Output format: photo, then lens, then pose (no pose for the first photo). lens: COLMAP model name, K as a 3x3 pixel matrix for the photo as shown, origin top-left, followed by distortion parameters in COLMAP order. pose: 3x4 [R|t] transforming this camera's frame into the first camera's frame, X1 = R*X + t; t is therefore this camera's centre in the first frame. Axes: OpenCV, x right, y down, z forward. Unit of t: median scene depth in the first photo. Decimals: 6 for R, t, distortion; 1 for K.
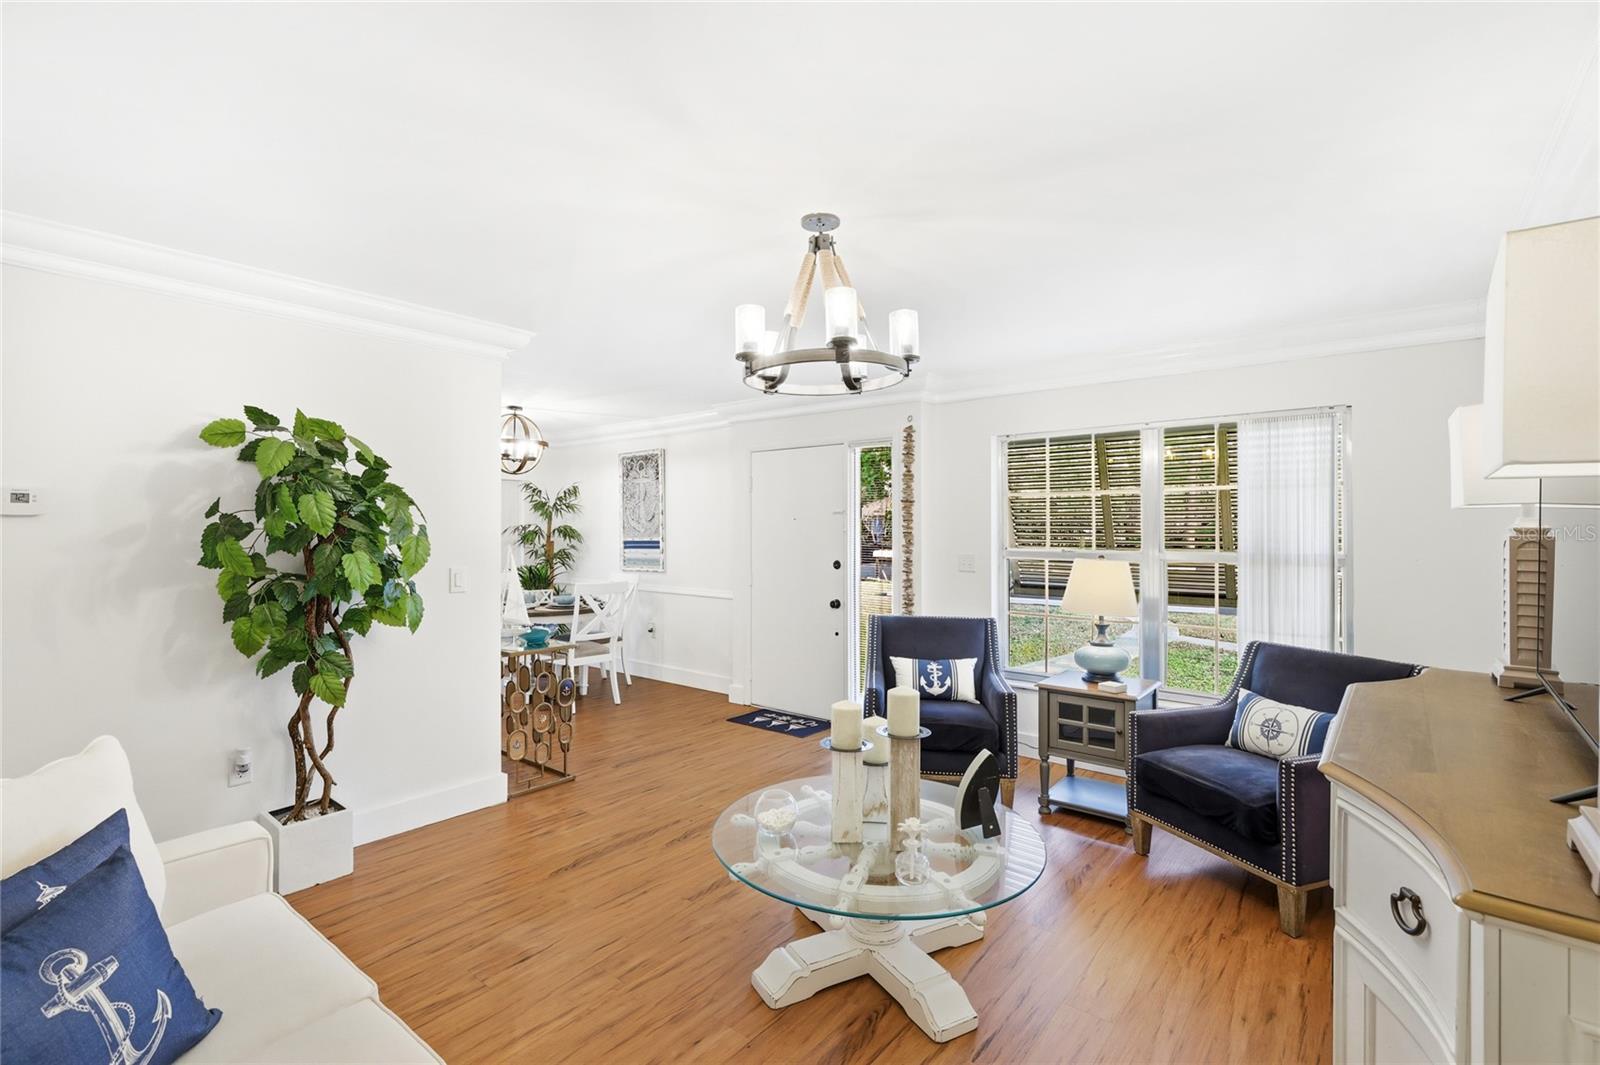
lens RADIAL K [[718.9, 0, 798.6], [0, 718.9, 529.7], [0, 0, 1]] dist [0.002302, 0.000382]
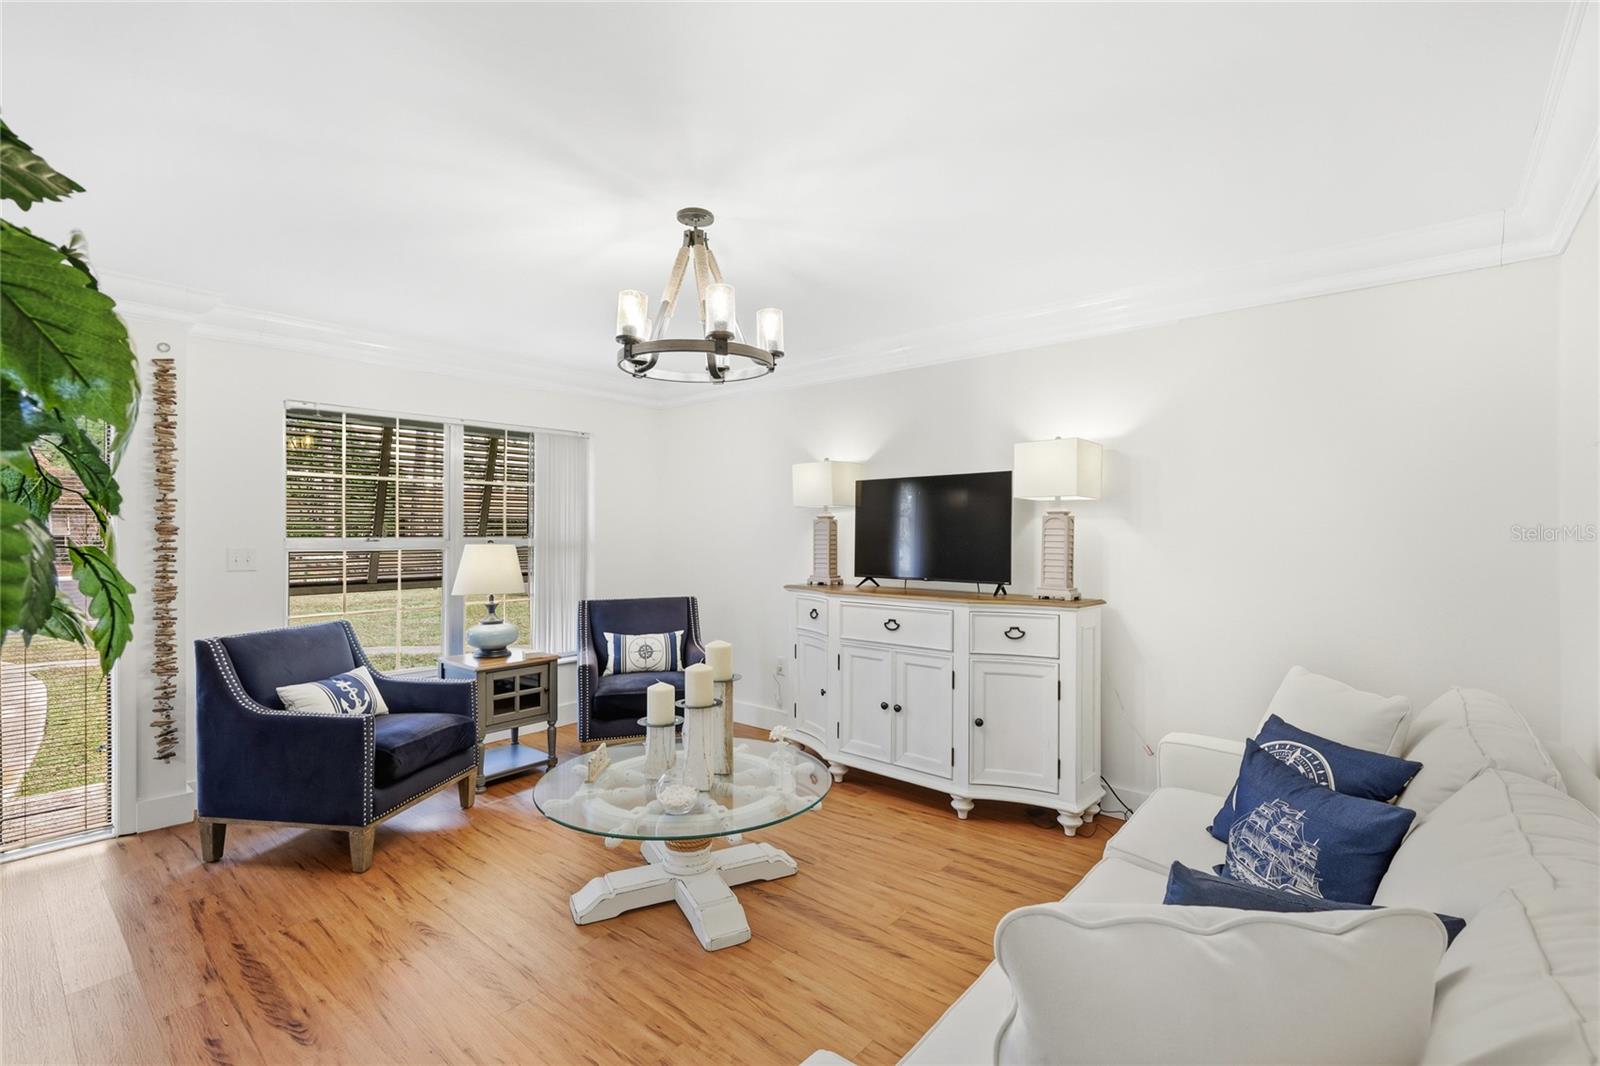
lens RADIAL K [[725.3, 0, 794.0], [0, 725.3, 536.5], [0, 0, 1]] dist [0.003850, 0.000452]
pose [[0.031340, -0.011938, 0.999437, -0.690115], [-0.003991, 0.999919, 0.012069, 0.015704], [-0.999501, -0.004367, 0.031289, 0.538035]]
